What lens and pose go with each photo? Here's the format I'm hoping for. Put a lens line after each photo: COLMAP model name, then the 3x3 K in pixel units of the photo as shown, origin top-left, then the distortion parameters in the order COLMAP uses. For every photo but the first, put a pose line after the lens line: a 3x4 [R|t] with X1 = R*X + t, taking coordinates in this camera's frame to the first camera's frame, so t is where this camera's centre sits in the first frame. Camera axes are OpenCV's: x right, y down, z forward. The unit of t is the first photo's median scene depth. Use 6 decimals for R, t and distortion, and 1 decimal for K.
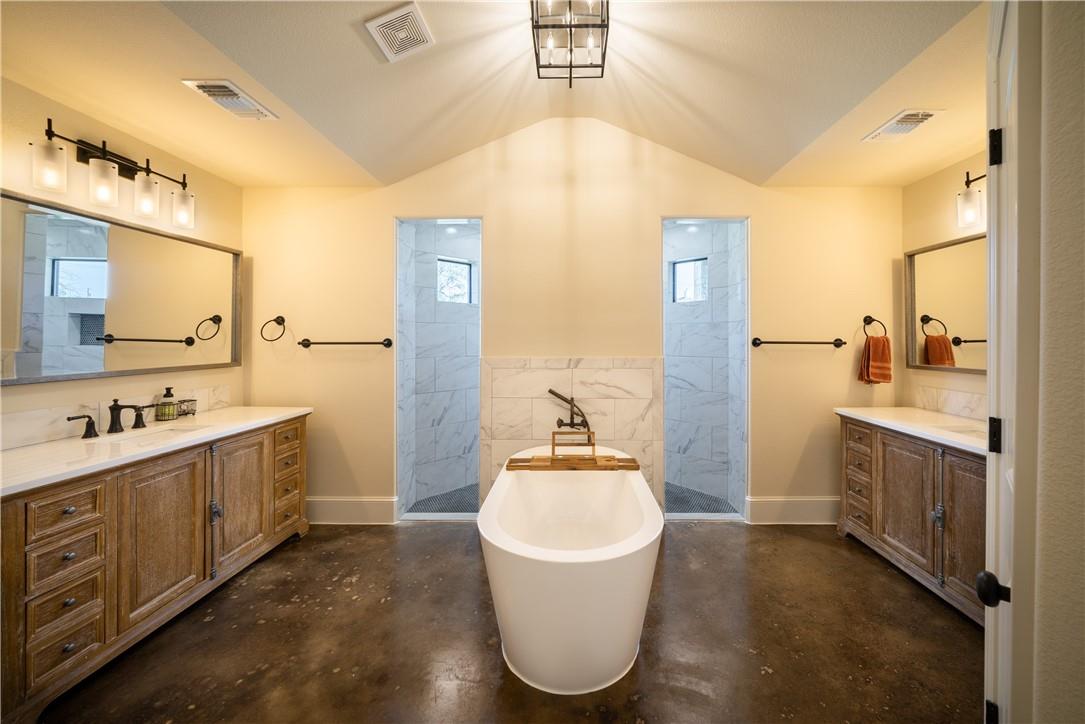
lens RADIAL K [[394.1, 0, 566.5], [0, 394.1, 337.2], [0, 0, 1]] dist [-0.002963, -0.000092]
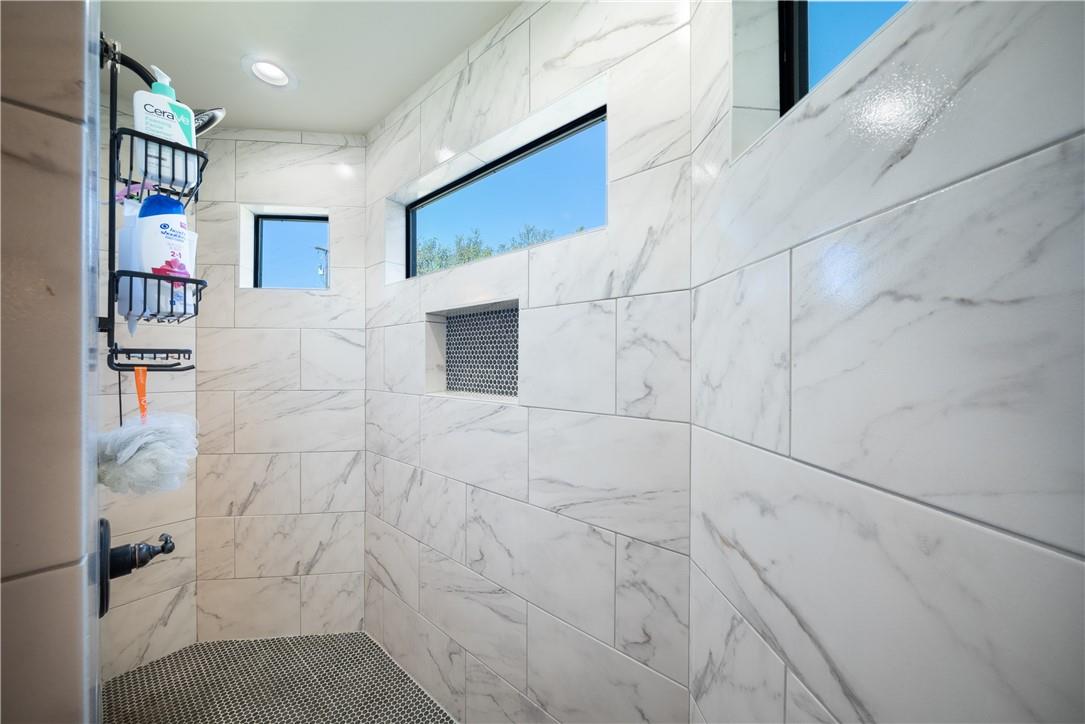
lens RADIAL K [[394.1, 0, 543.8], [0, 394.1, 360.4], [0, 0, 1]] dist [-0.002963, -0.000092]
pose [[0.766433, 0.000198, -0.642324, 0.440173], [0.002492, 0.999992, 0.003281, 0.010160], [0.642319, -0.004116, 0.766426, 1.072429]]
